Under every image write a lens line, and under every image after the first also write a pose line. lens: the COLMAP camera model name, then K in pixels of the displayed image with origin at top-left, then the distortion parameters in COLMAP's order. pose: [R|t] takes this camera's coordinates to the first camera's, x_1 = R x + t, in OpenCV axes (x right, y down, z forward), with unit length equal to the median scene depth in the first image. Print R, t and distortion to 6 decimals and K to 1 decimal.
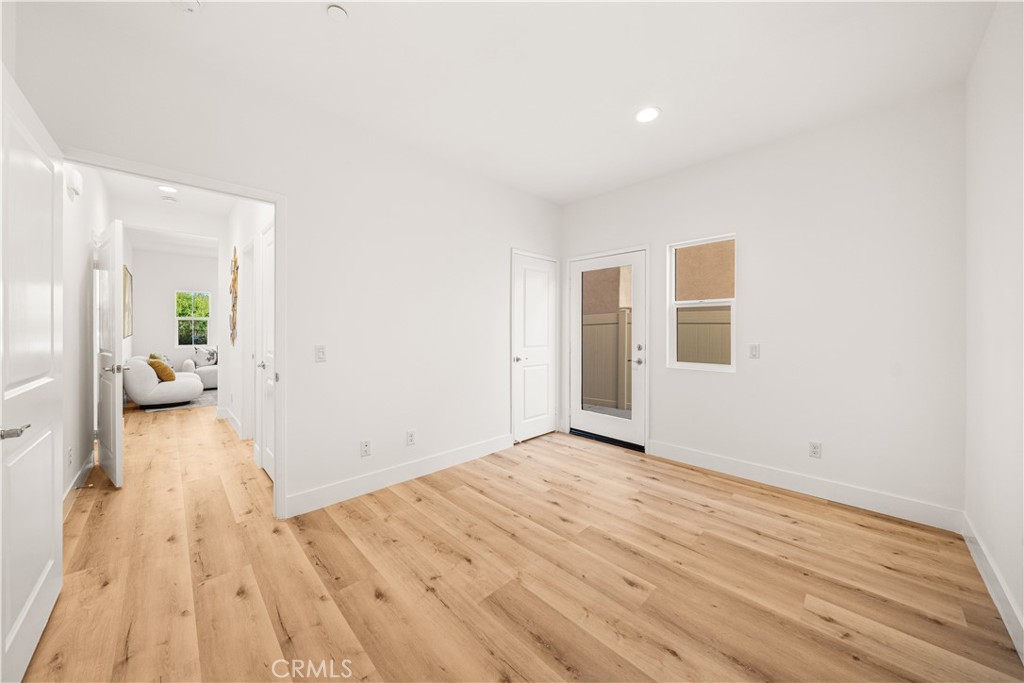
lens RADIAL K [[354.4, 0, 512.4], [0, 354.4, 331.4], [0, 0, 1]] dist [-0.005667, 0.000049]
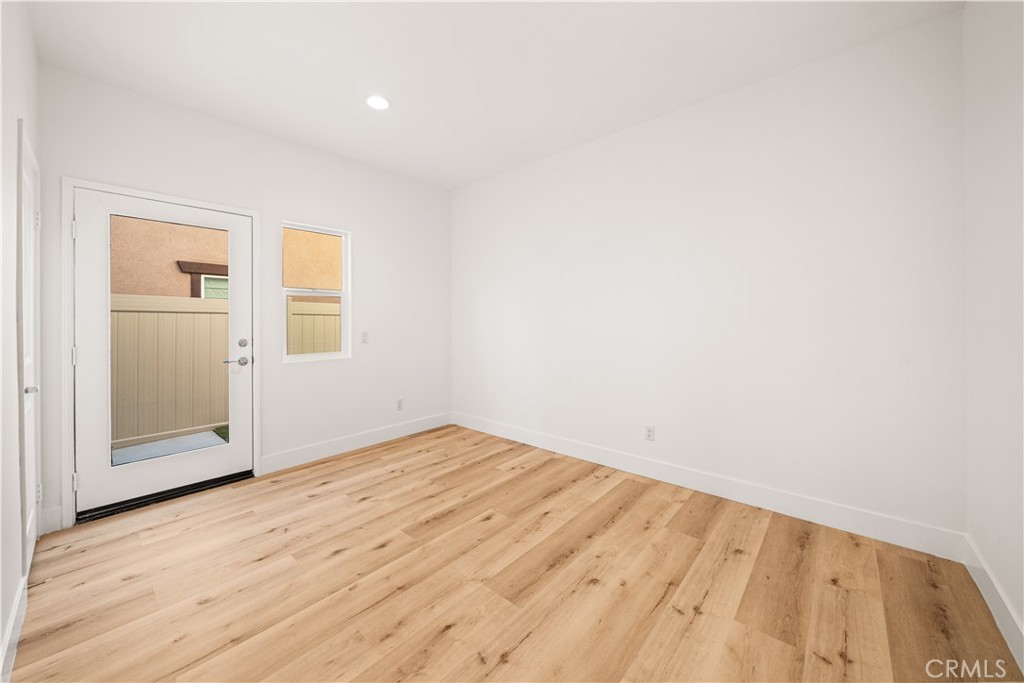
lens RADIAL K [[372.3, 0, 509.5], [0, 372.3, 333.6], [0, 0, 1]] dist [0.000731, 0.000076]
pose [[-0.066348, -0.038477, 0.997054, -0.677806], [0.008744, 0.999195, 0.039142, -0.001541], [-0.997758, 0.011316, -0.065958, 0.694814]]
